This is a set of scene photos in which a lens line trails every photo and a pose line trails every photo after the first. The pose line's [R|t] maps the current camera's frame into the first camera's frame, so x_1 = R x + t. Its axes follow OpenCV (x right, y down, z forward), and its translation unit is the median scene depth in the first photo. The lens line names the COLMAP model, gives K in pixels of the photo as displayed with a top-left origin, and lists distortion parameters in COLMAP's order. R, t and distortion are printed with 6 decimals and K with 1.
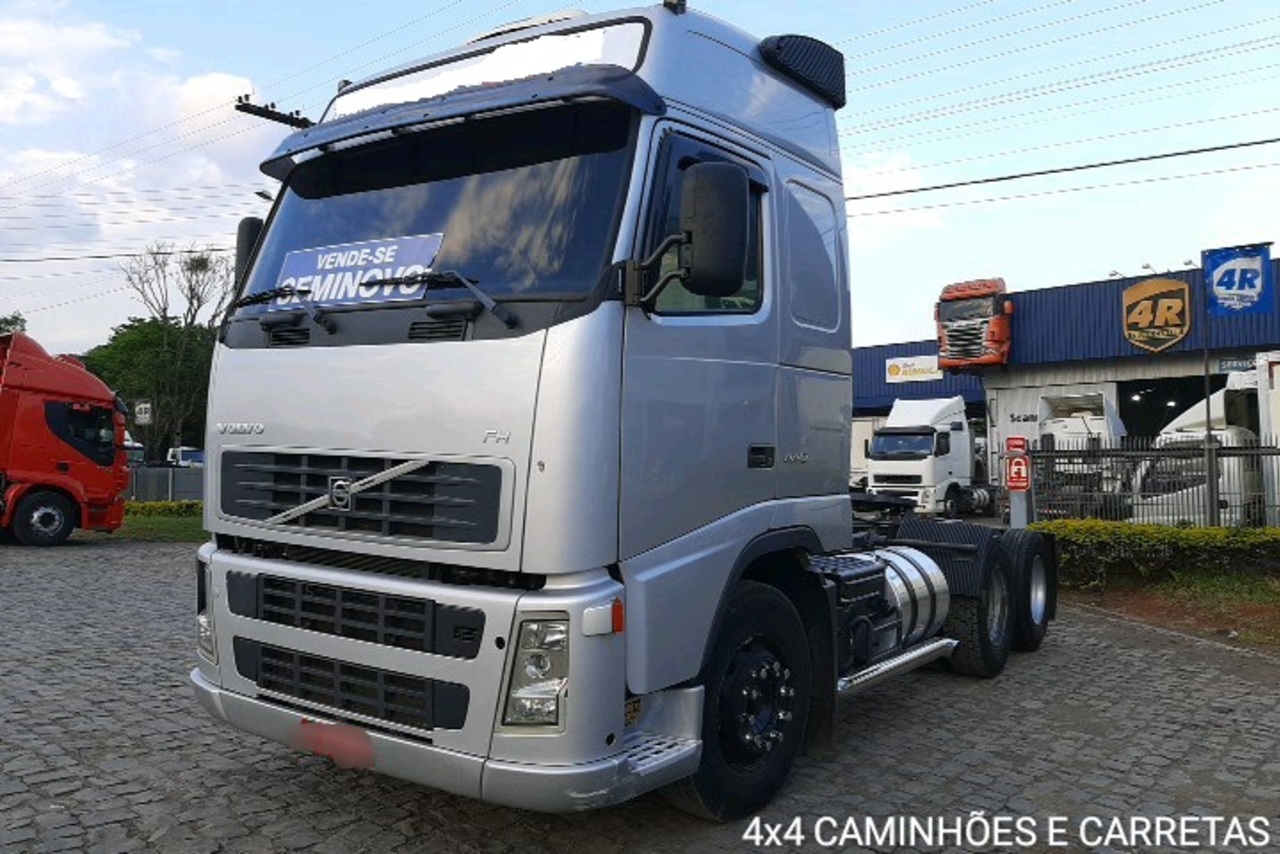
lens RADIAL K [[913.2, 0, 653.0], [0, 913.2, 432.9], [0, 0, 1]] dist [0.014881, -0.010418]
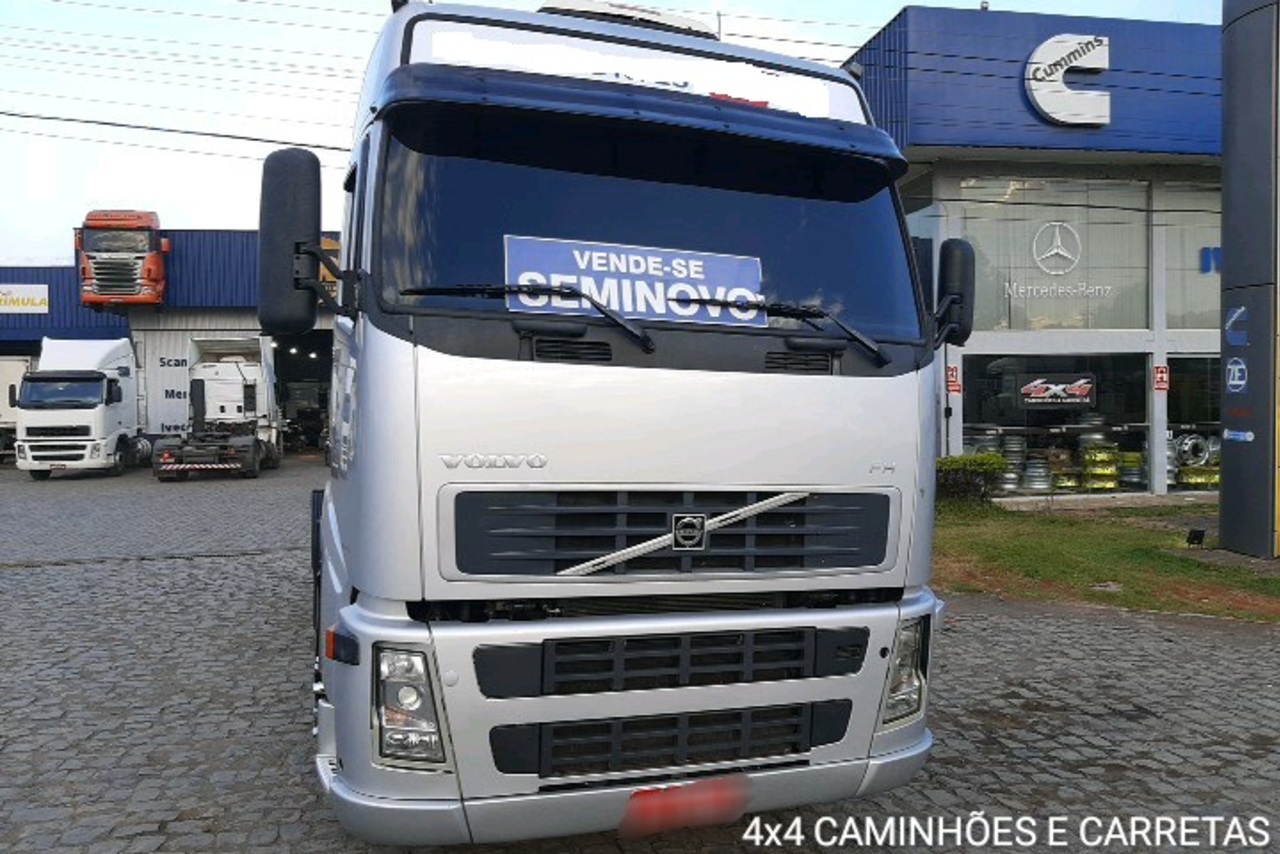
lens RADIAL K [[913.2, 0, 651.1], [0, 913.2, 416.9], [0, 0, 1]] dist [0.014881, -0.010418]
pose [[0.653942, -0.011892, 0.756451, -1.018102], [-0.018908, 0.999307, 0.032055, -0.074711], [-0.756308, -0.035265, 0.653264, 0.421149]]
